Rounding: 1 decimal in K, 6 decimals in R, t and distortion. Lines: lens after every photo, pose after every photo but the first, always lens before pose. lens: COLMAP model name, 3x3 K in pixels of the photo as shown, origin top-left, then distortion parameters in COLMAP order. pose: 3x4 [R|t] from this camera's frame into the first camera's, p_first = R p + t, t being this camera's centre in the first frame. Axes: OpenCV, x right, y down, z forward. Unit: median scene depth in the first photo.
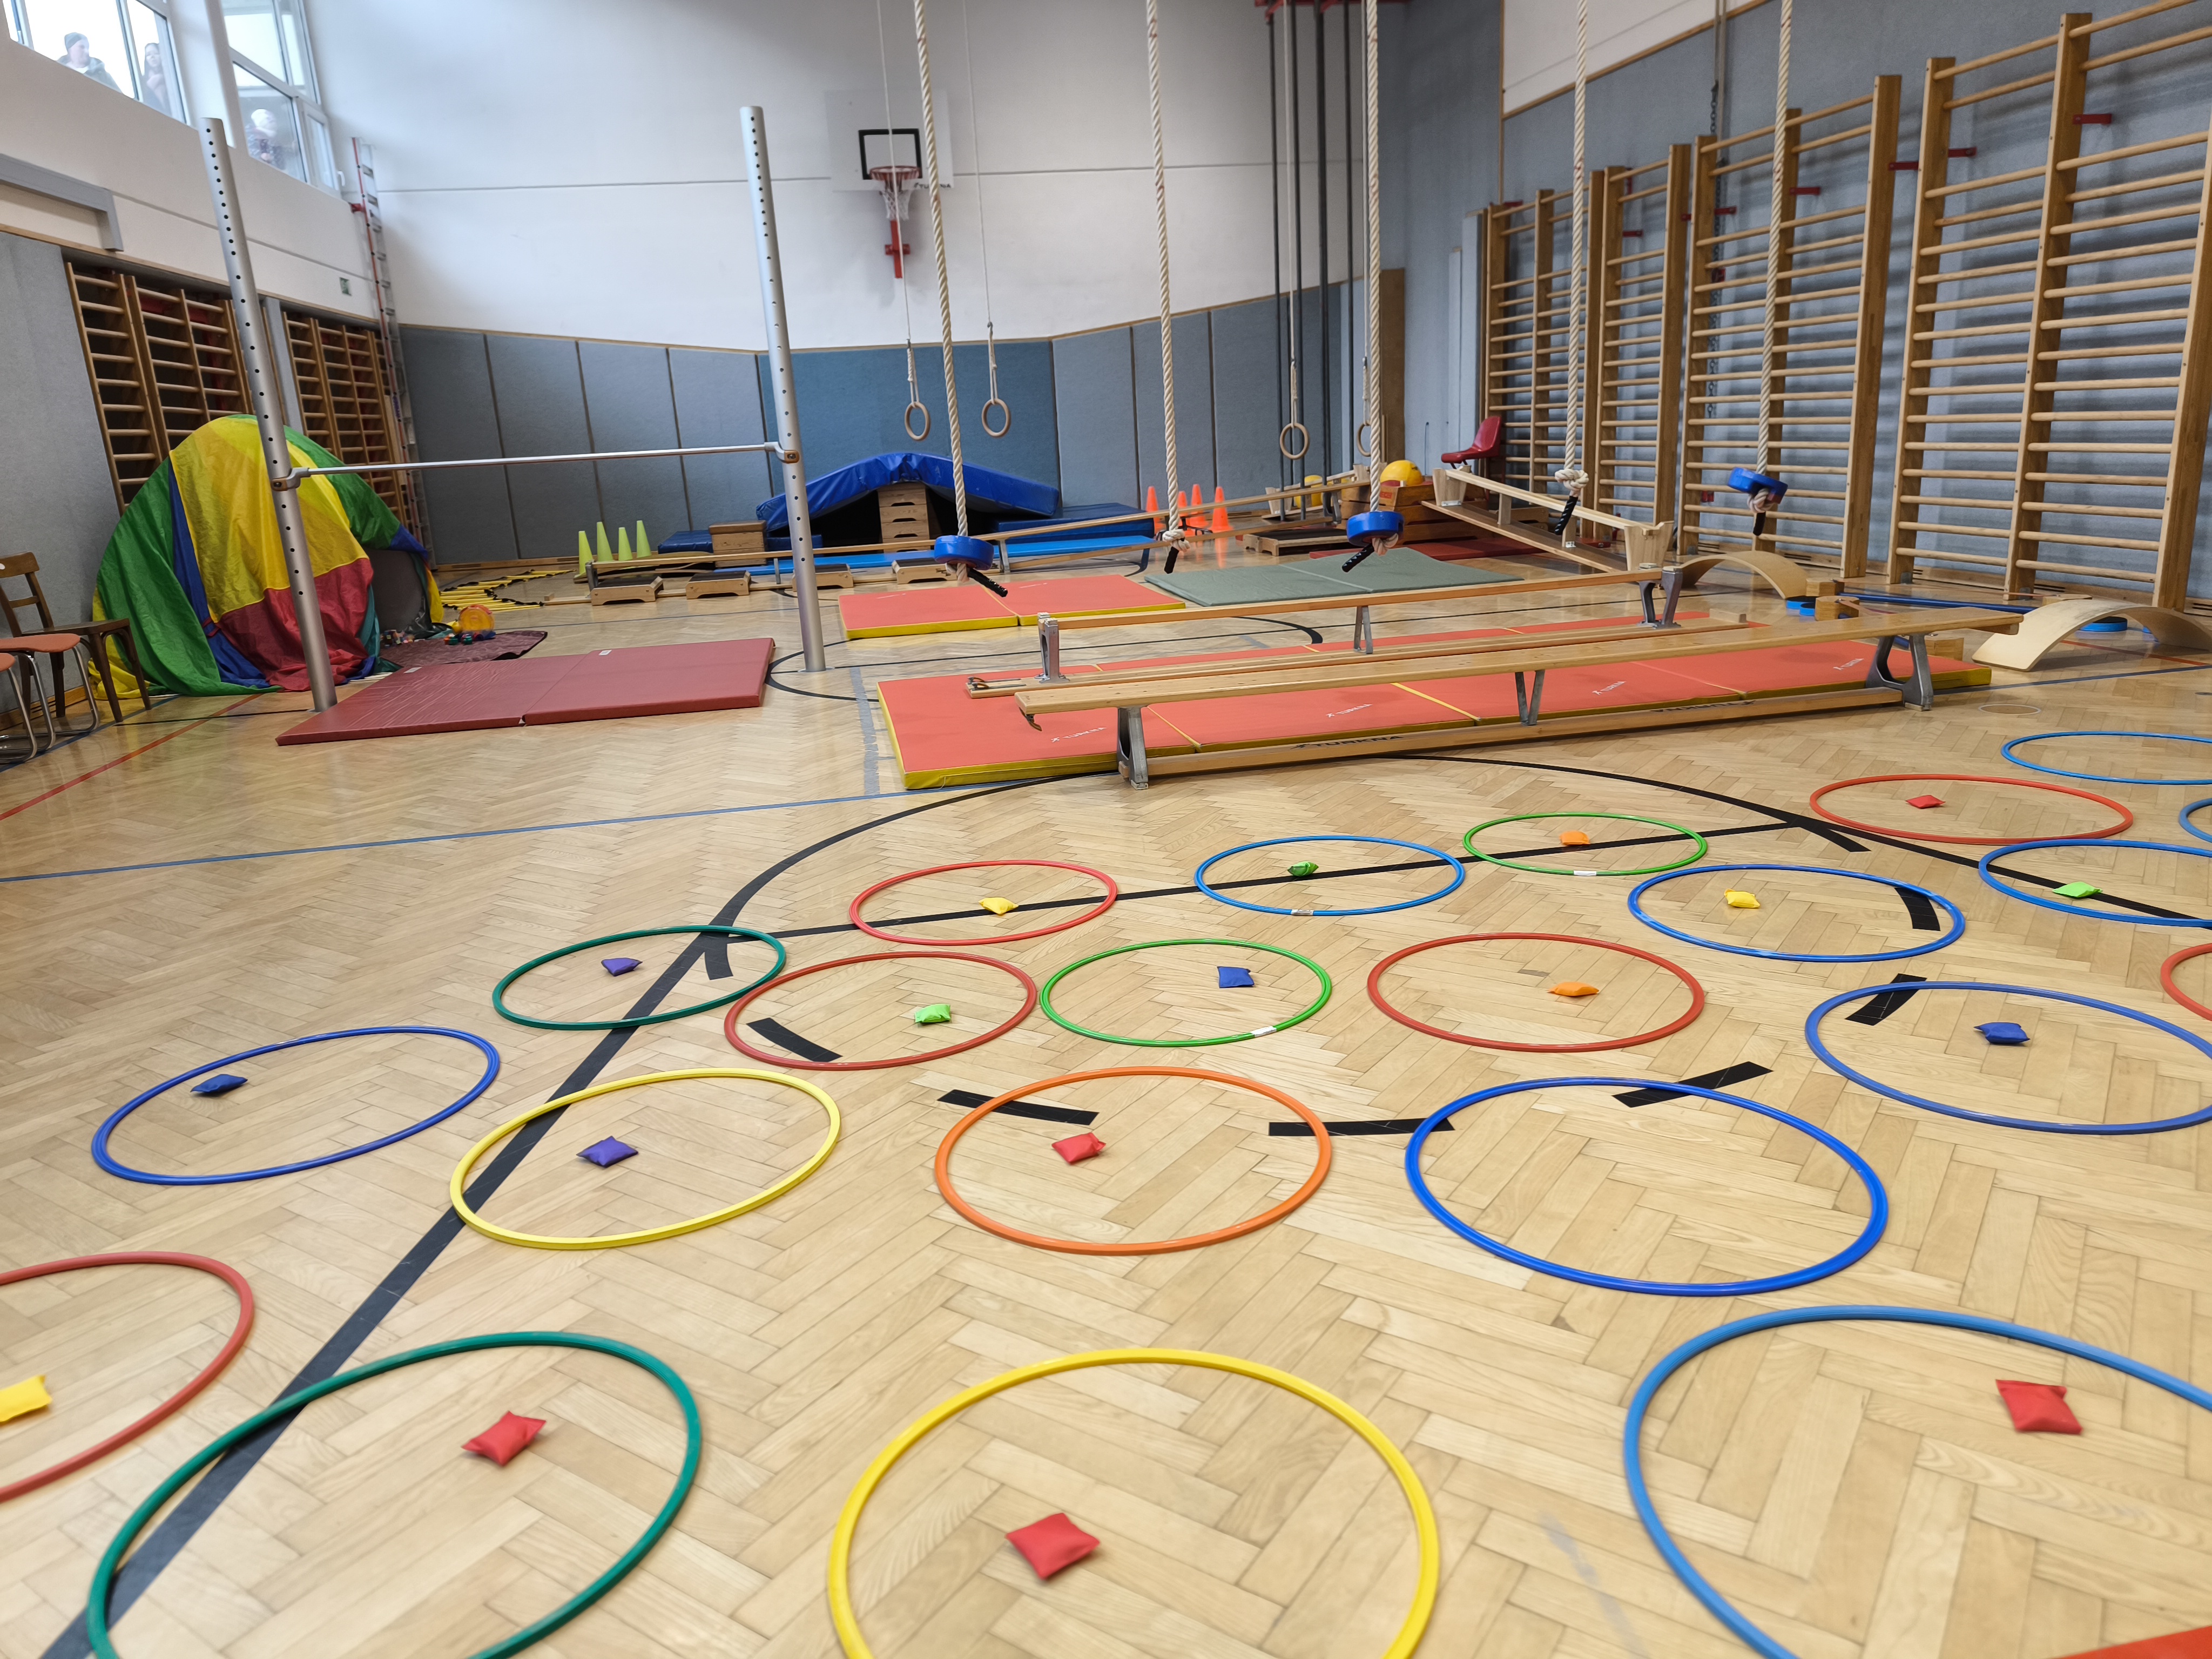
lens RADIAL K [[1539.3, 0, 1105.1], [0, 1539.3, 867.1], [0, 0, 1]] dist [0.002095, -0.000778]
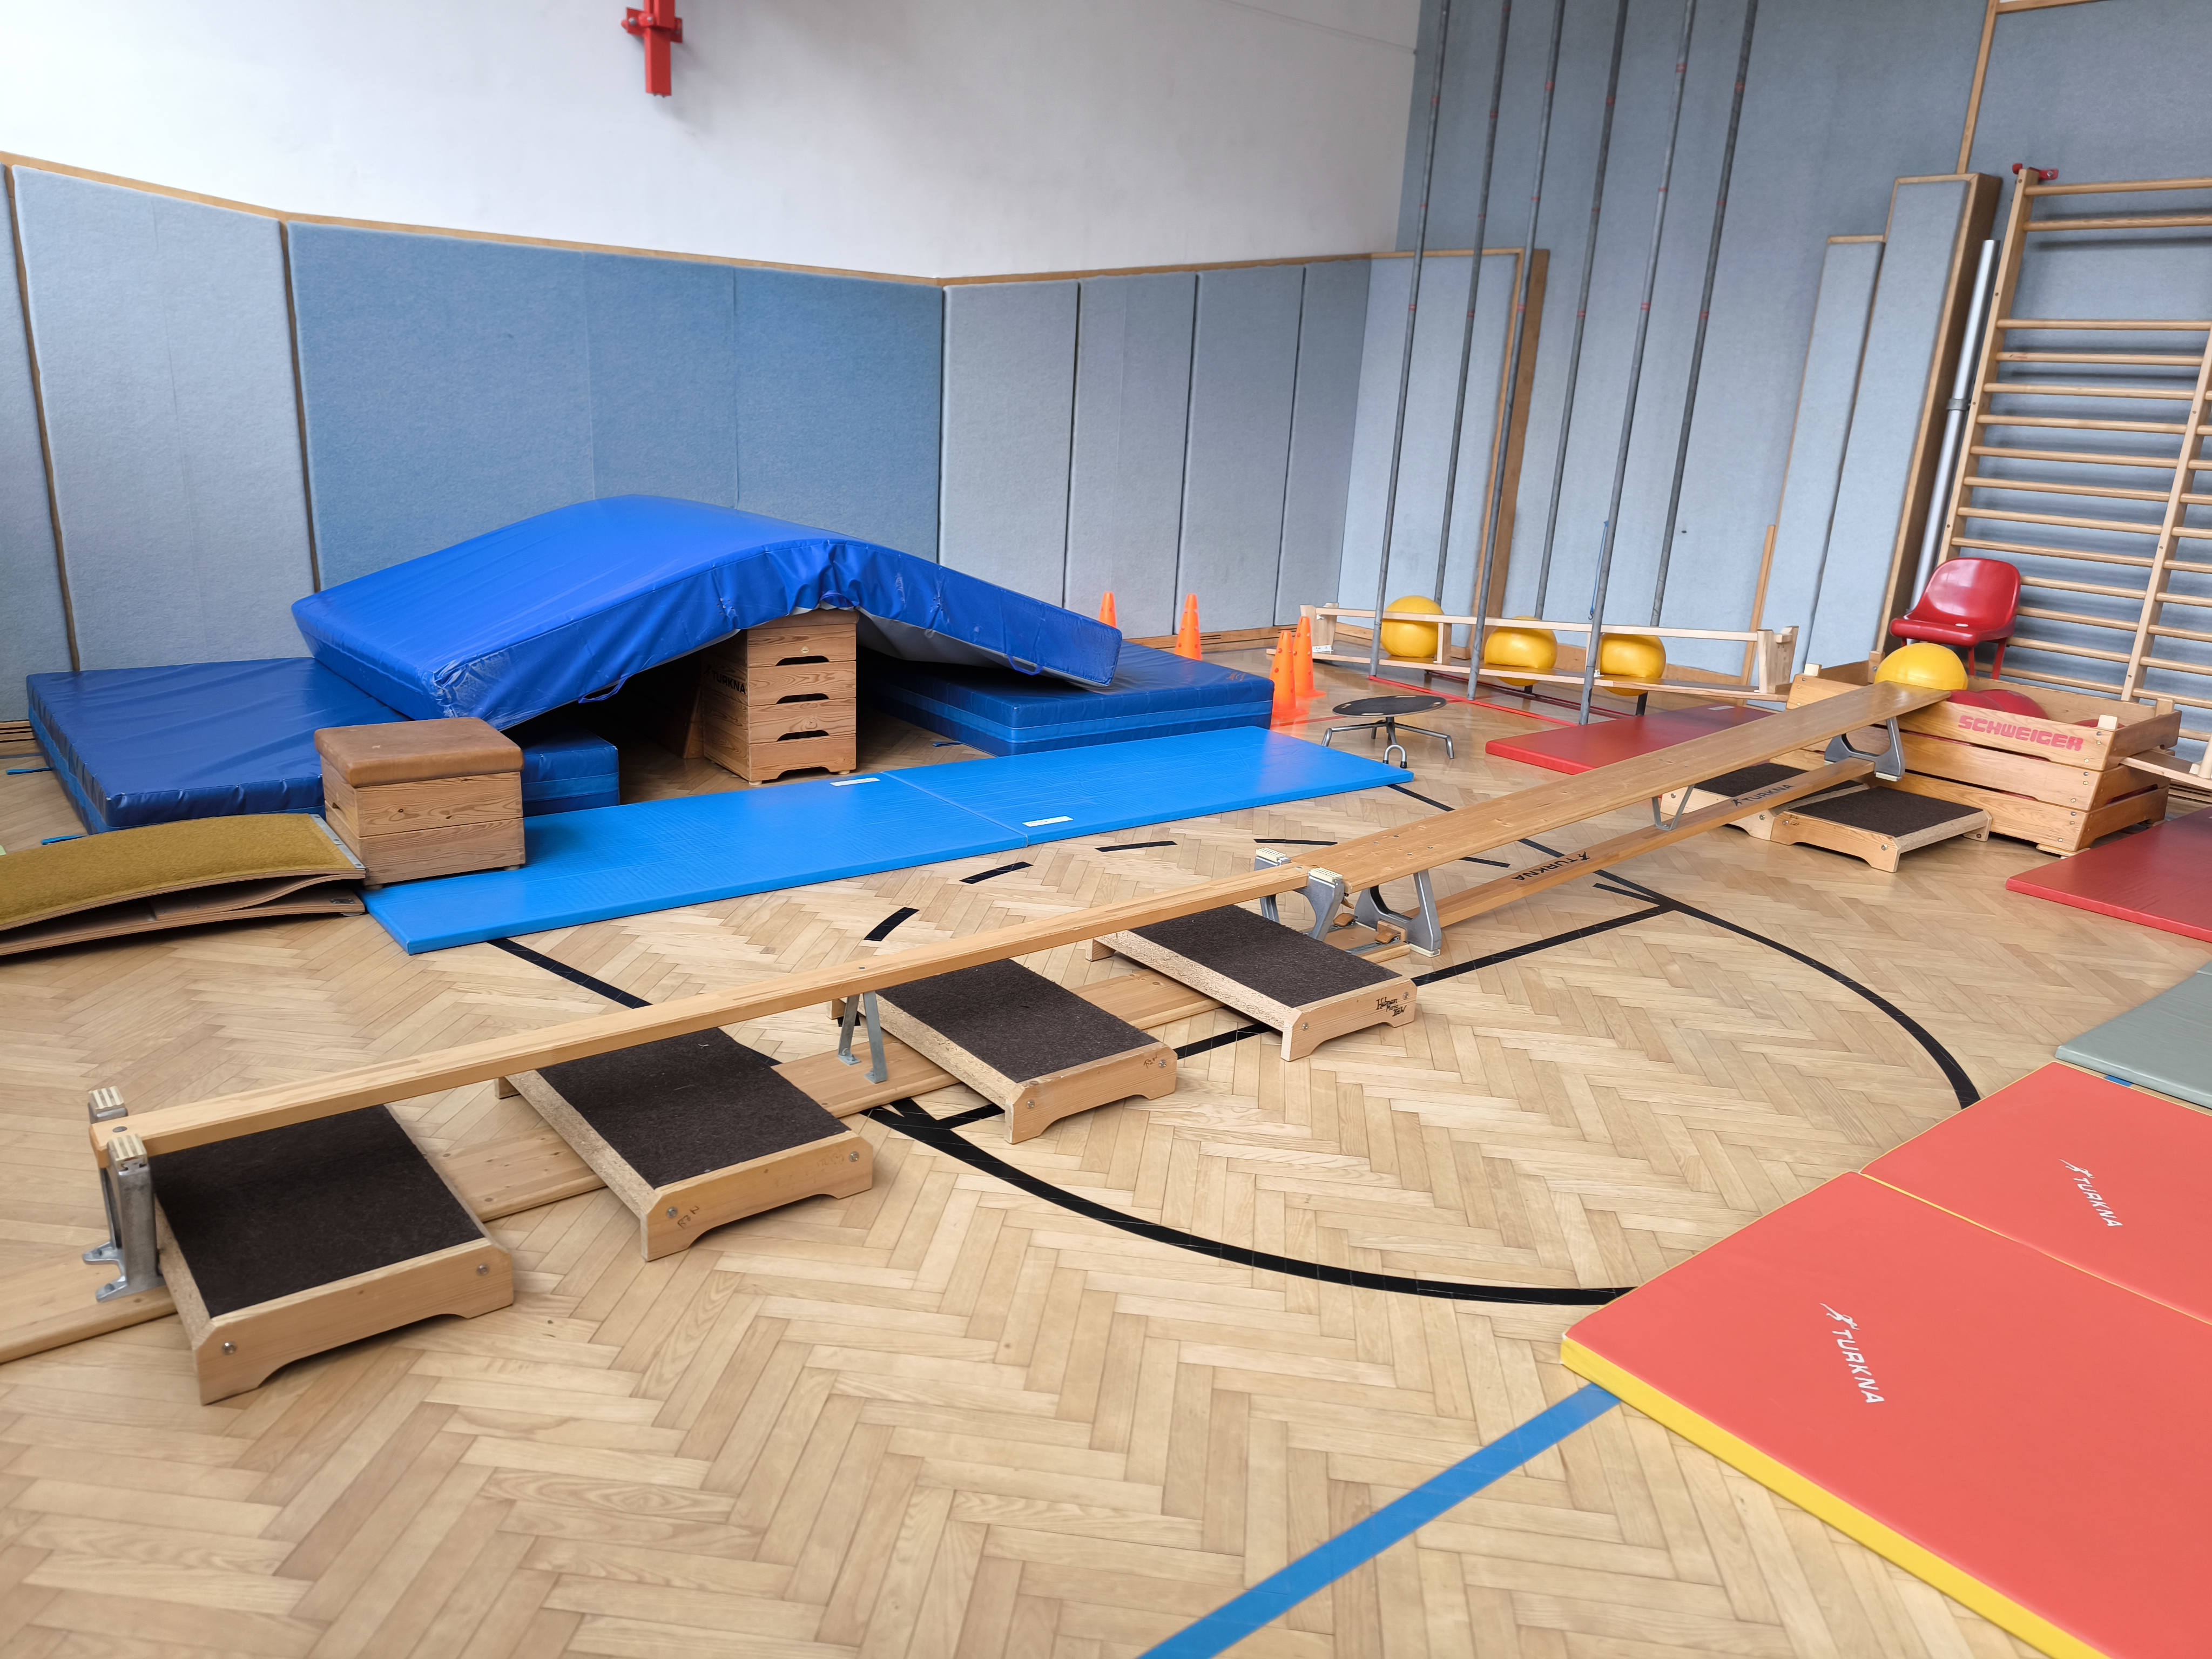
lens RADIAL K [[1528.7, 0, 1106.0], [0, 1528.7, 829.5], [0, 0, 1]] dist [0.022653, 0.000475]
pose [[0.870433, -0.035313, 0.491019, -0.260169], [0.034549, 0.999347, 0.010624, -0.192277], [-0.491073, 0.007717, 0.871084, 0.608928]]
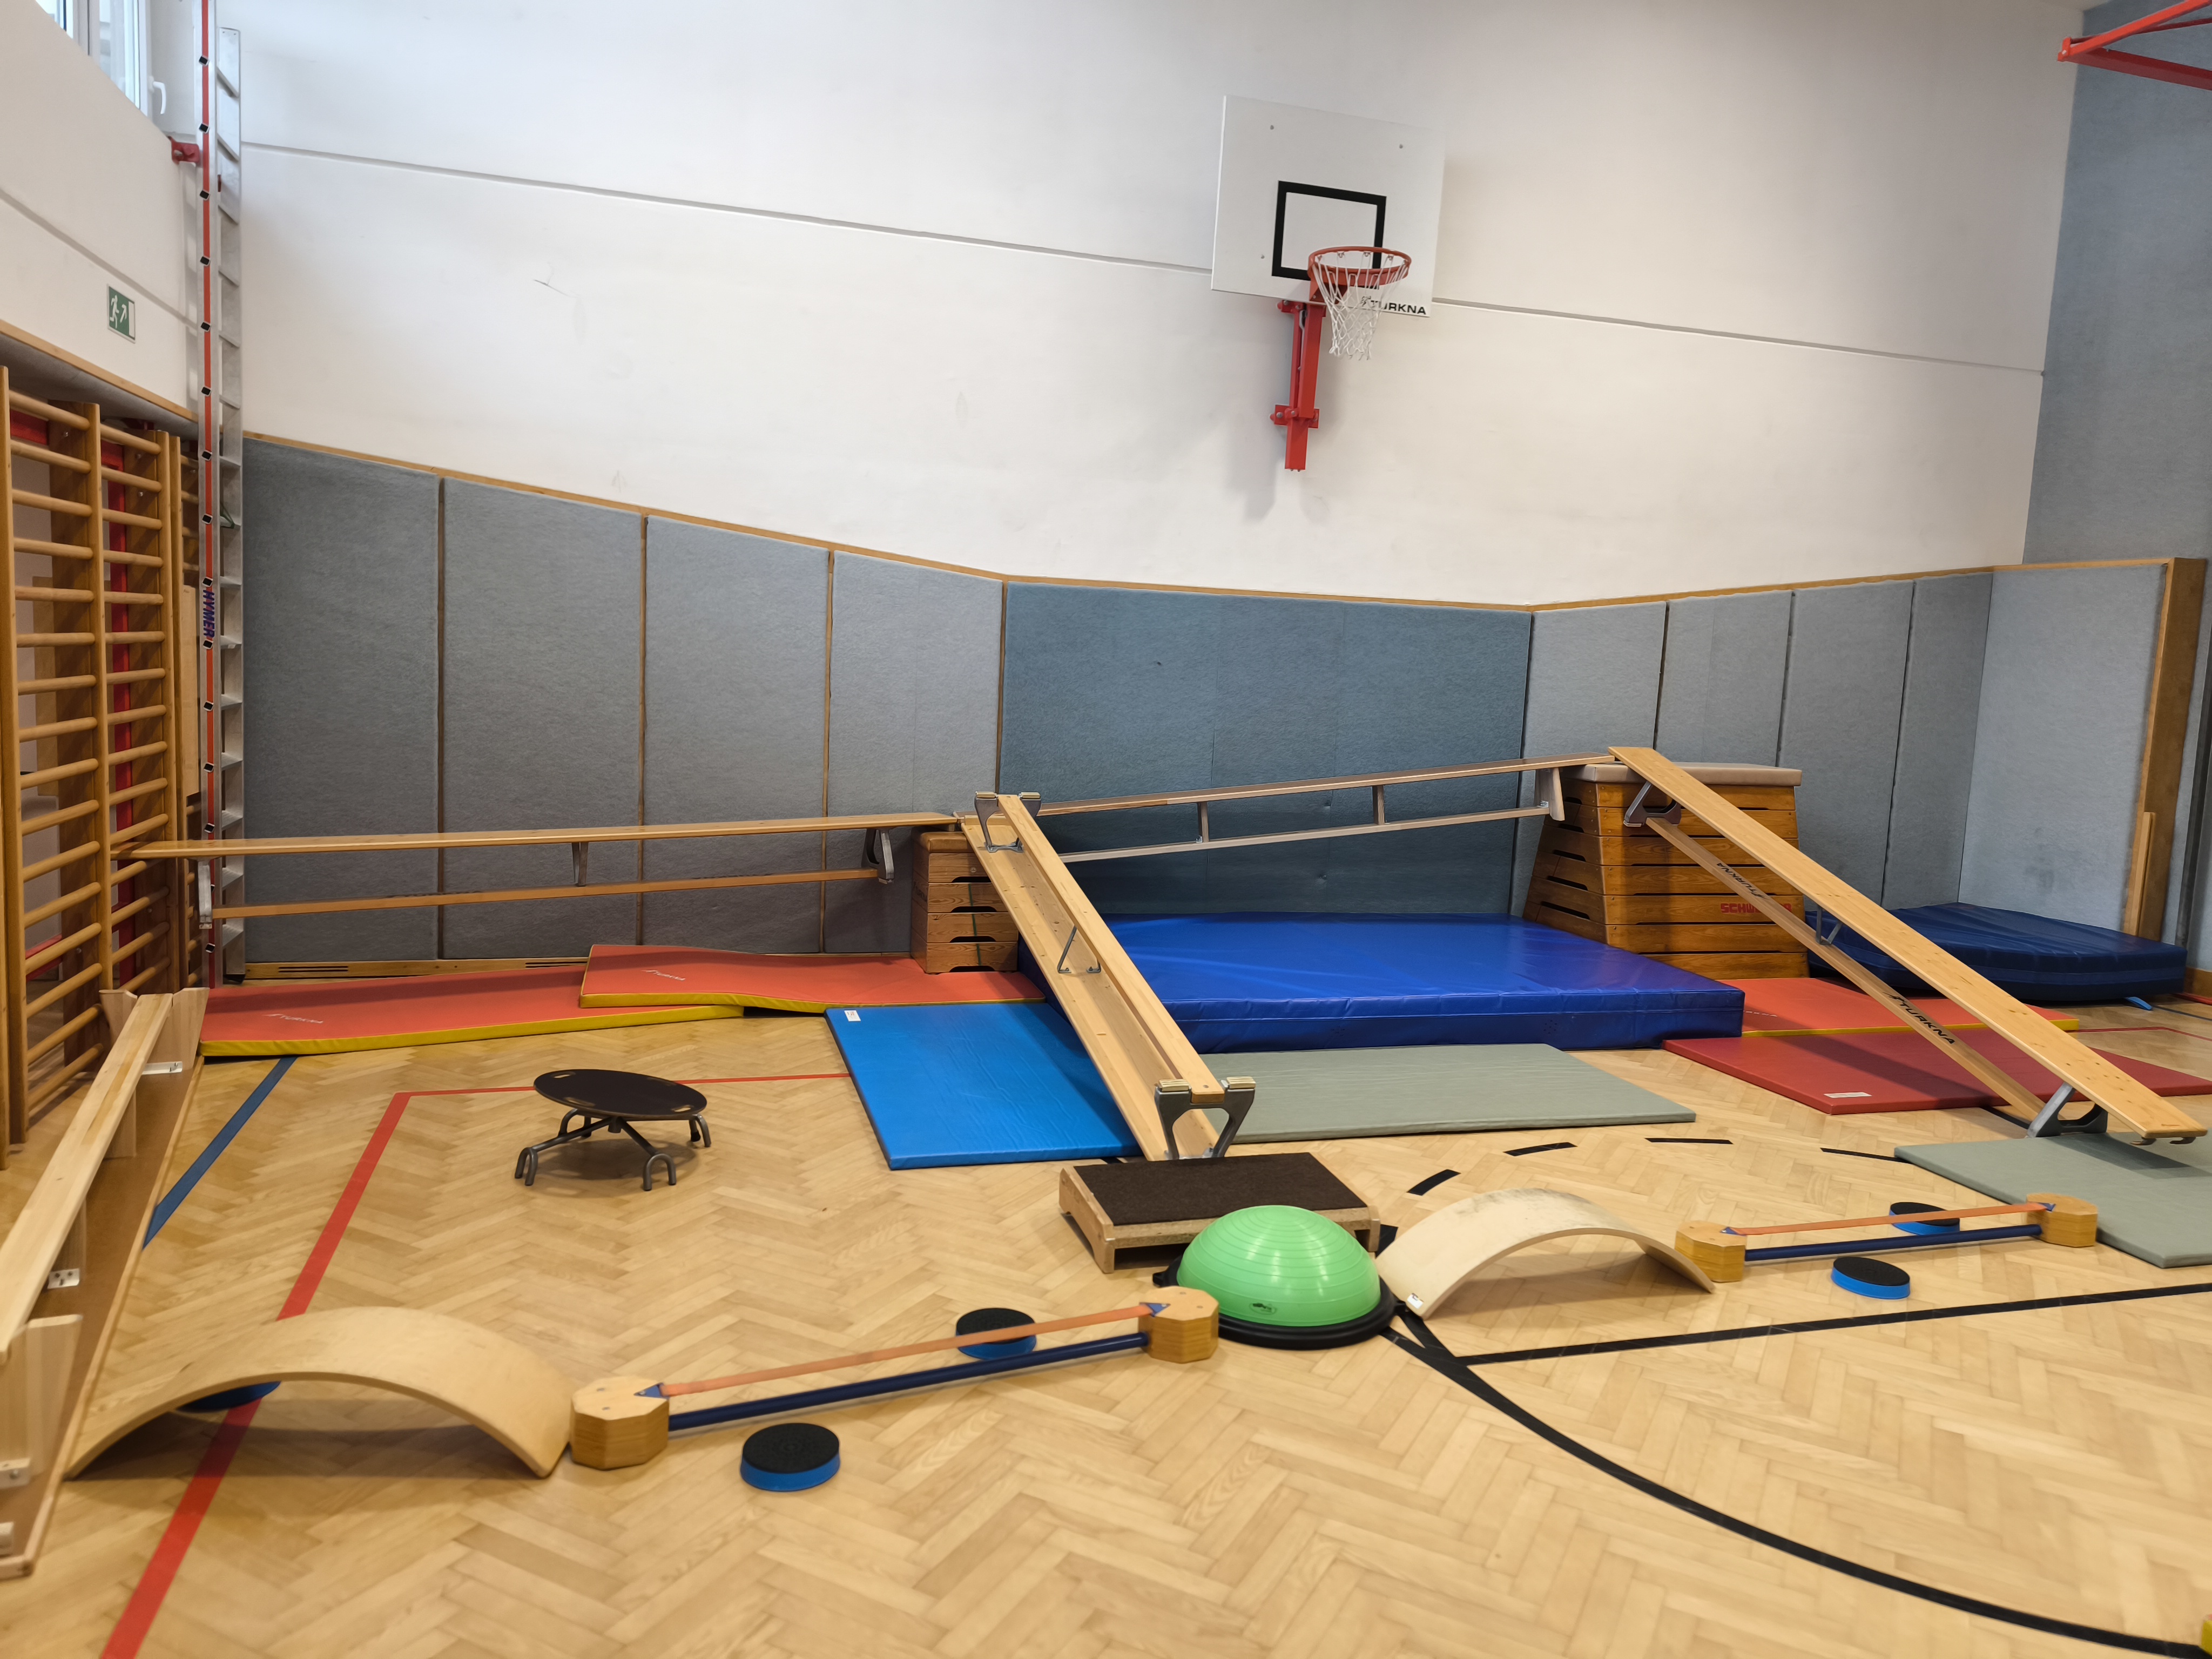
lens RADIAL K [[1519.4, 0, 1106.0], [0, 1519.4, 829.5], [0, 0, 1]] dist [0.009131, -0.000390]
pose [[0.988062, 0.086089, 0.127761, -0.267520], [-0.063360, 0.982994, -0.172363, -0.185856], [-0.140426, 0.162211, 0.976713, 0.571548]]
